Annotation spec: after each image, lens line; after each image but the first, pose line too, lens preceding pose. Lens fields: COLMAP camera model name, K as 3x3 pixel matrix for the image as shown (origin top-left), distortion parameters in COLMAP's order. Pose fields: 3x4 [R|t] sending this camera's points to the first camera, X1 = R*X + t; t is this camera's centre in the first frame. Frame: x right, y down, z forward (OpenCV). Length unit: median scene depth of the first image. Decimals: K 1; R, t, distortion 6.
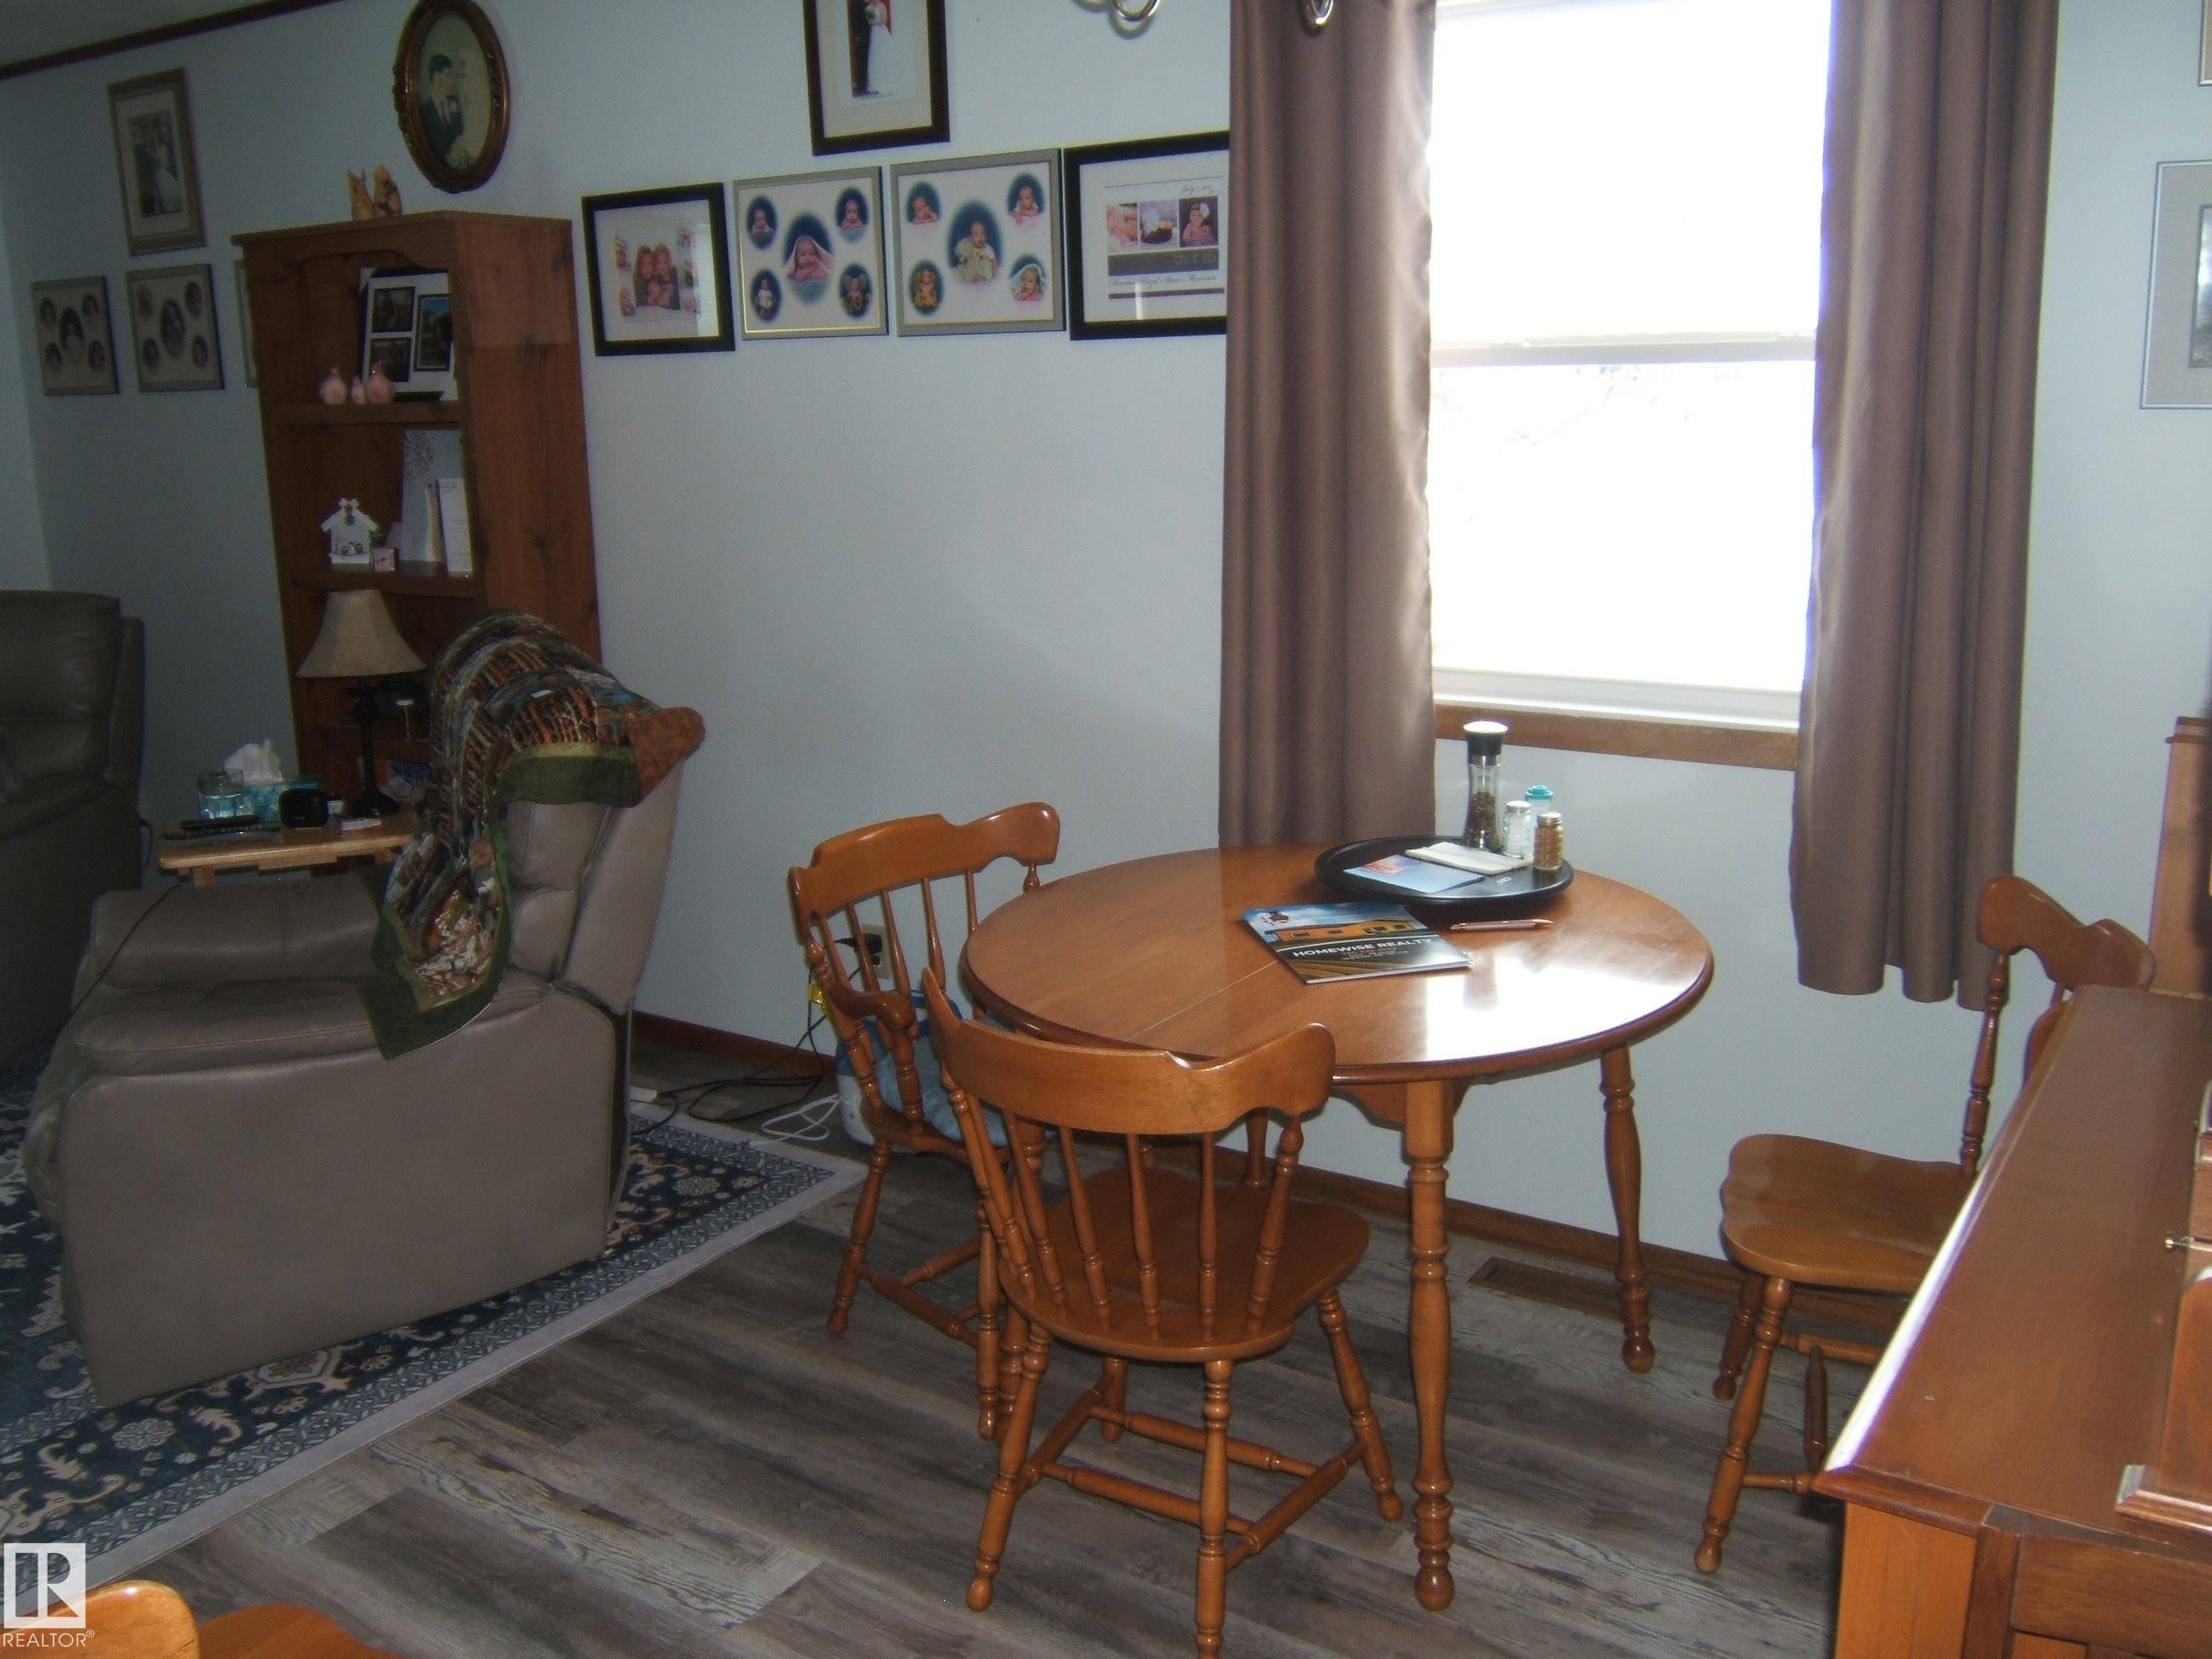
lens RADIAL K [[1939.6, 0, 1121.5], [0, 1939.6, 824.1], [0, 0, 1]] dist [-0.038127, -0.021875]
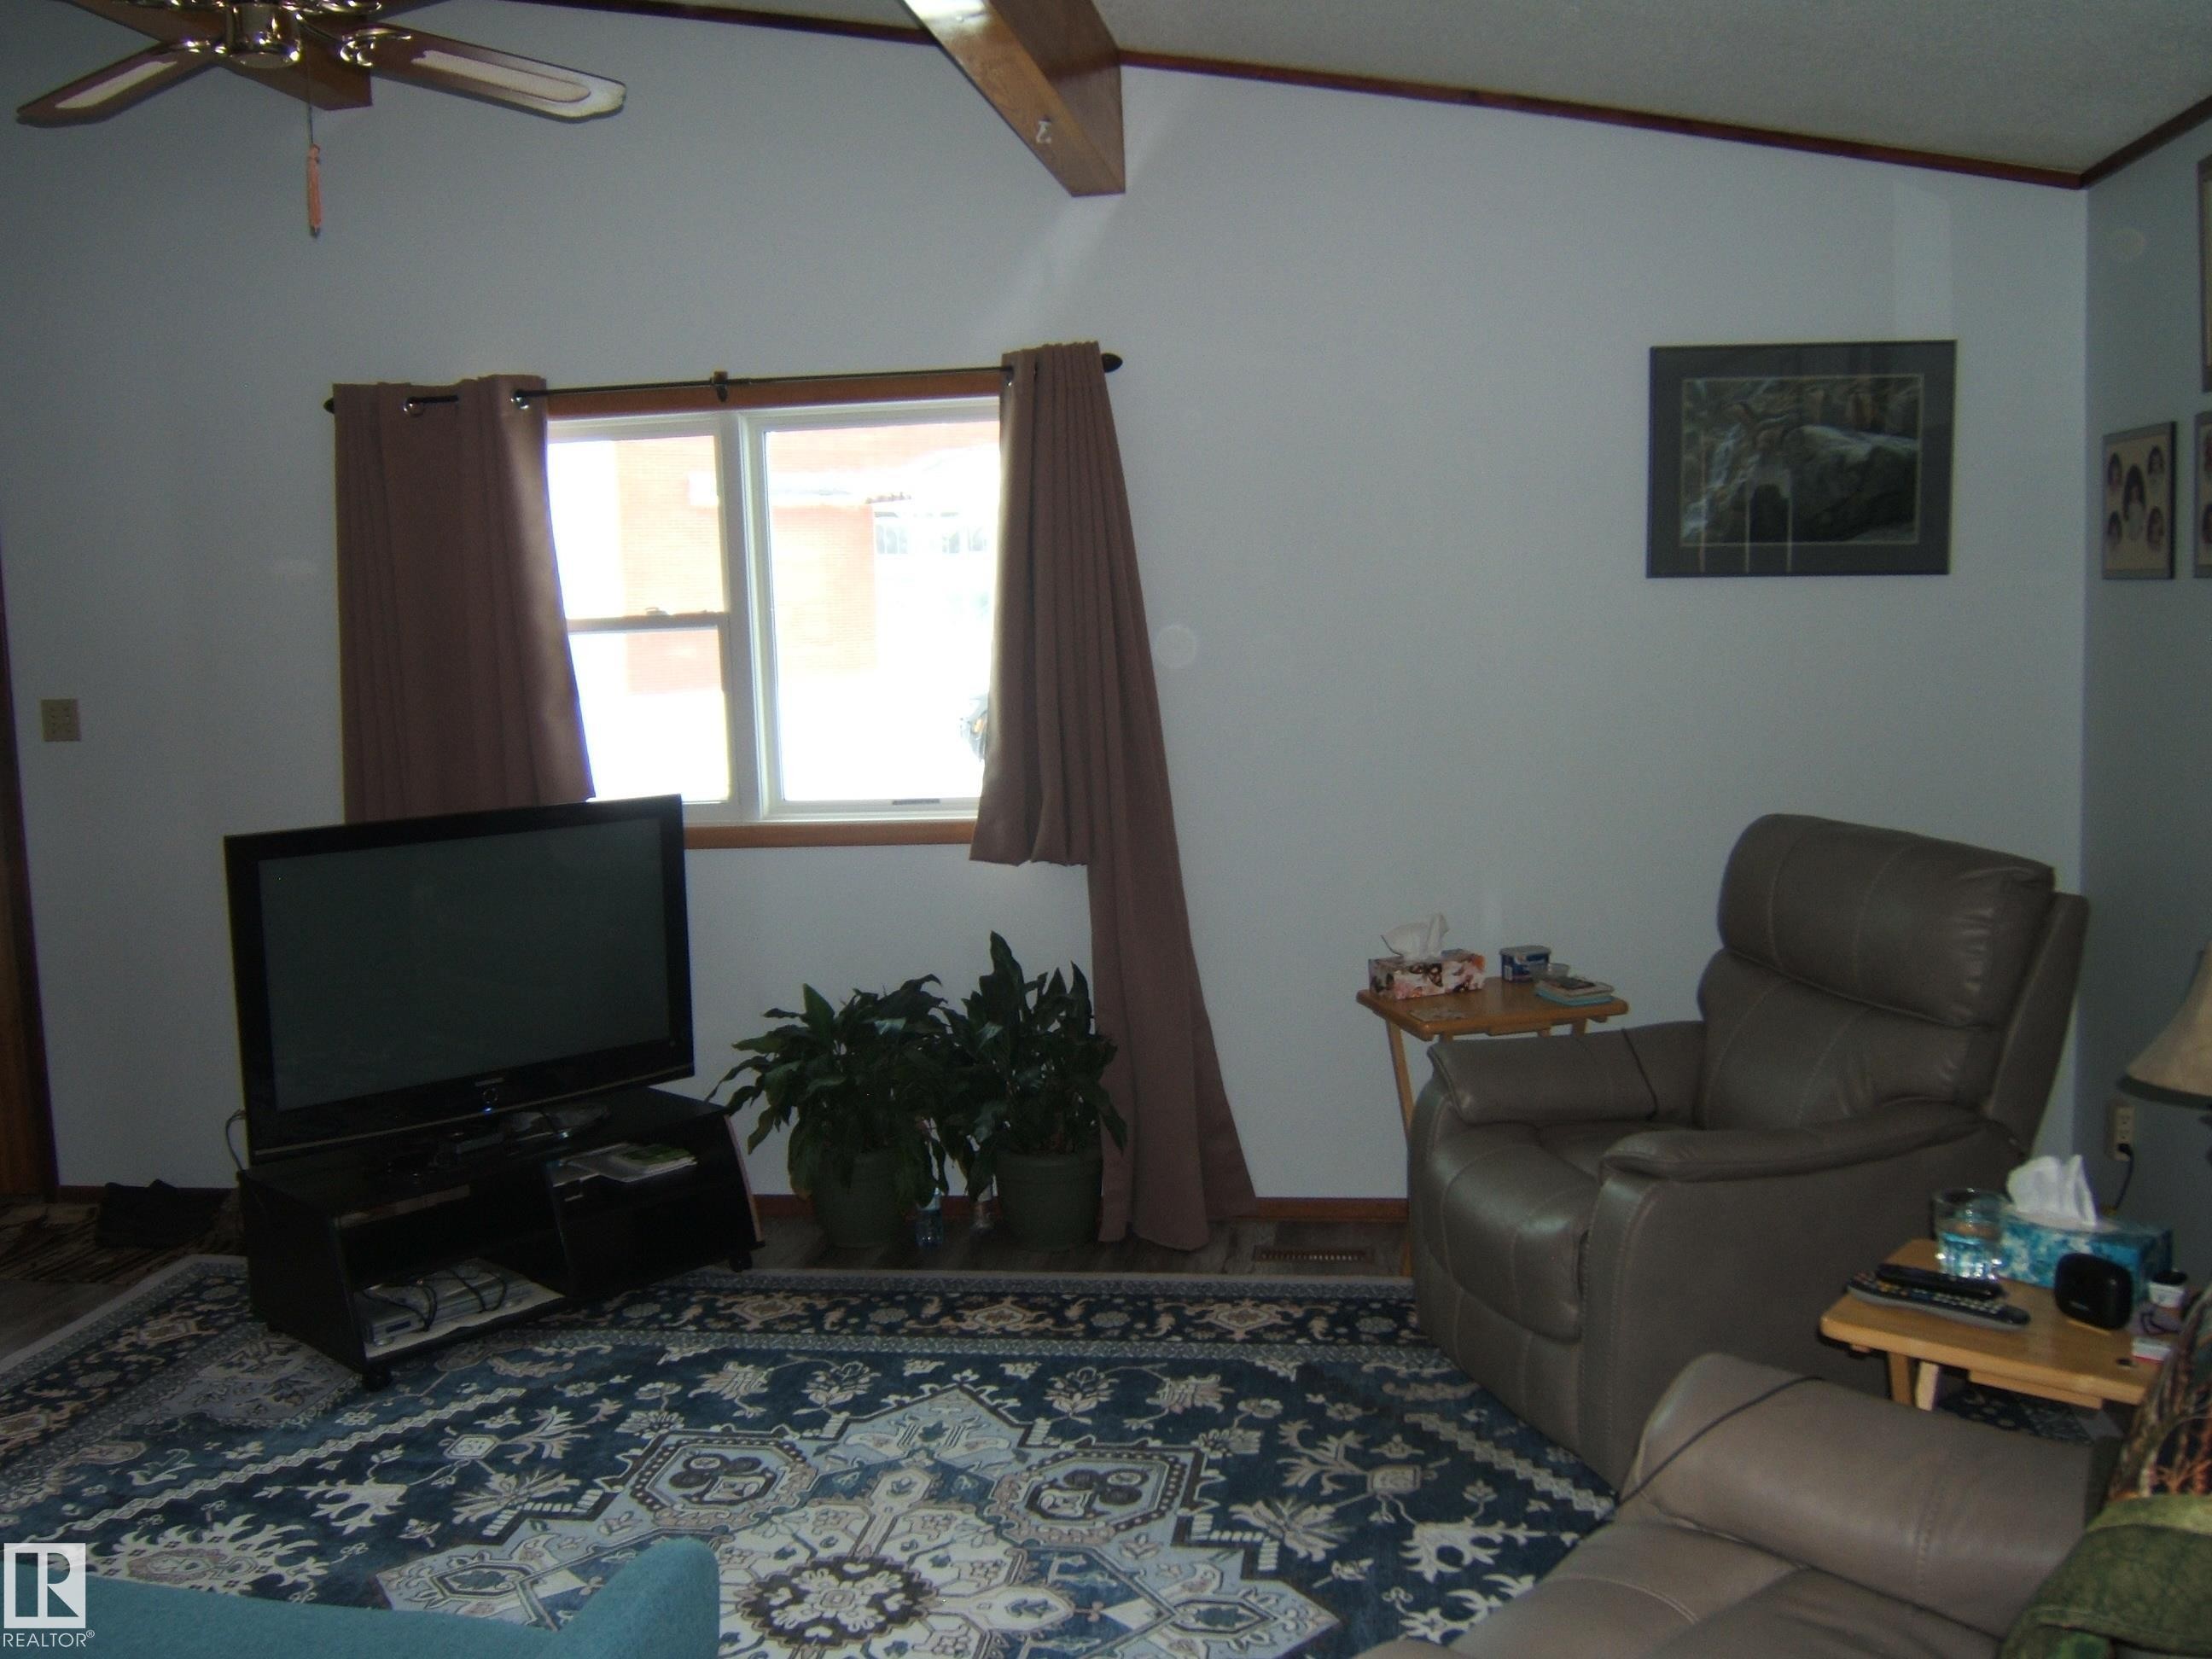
lens RADIAL K [[1939.6, 0, 1121.5], [0, 1939.6, 824.1], [0, 0, 1]] dist [-0.038127, -0.021875]
pose [[0.439705, 0.107157, -0.891727, -0.038526], [-0.185431, 0.982297, 0.026605, -0.077514], [0.878791, 0.153655, 0.451792, 0.329118]]
